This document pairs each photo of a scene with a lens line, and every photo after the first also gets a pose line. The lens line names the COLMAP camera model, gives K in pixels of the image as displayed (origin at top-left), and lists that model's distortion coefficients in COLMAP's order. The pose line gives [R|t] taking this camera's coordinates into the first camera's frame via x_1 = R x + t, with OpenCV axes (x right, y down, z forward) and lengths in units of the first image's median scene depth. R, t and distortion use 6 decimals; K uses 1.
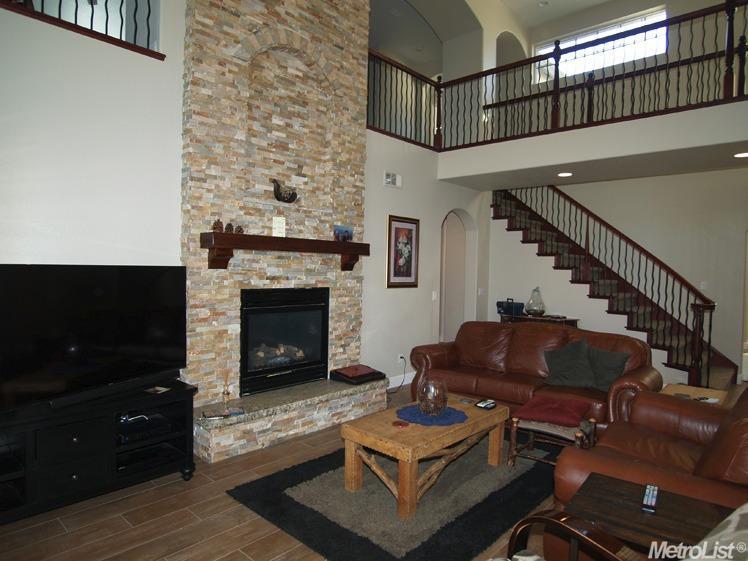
lens RADIAL K [[471.6, 0, 373.7], [0, 471.6, 281.4], [0, 0, 1]] dist [-0.029422, 0.005402]
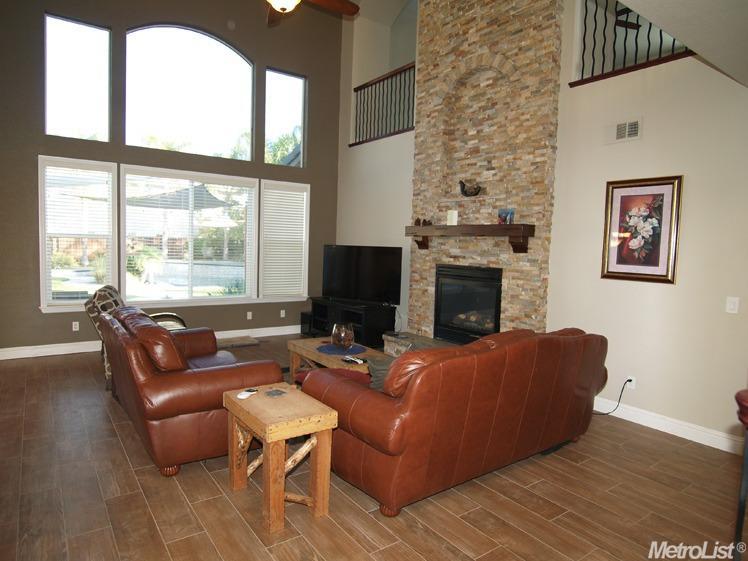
lens RADIAL K [[471.6, 0, 373.6], [0, 471.6, 277.5], [0, 0, 1]] dist [-0.029422, 0.005402]
pose [[-0.198978, 0.041143, -0.979140, 1.027622], [-0.061225, 0.996645, 0.054321, -0.006851], [0.978090, 0.070757, -0.195792, 0.957248]]
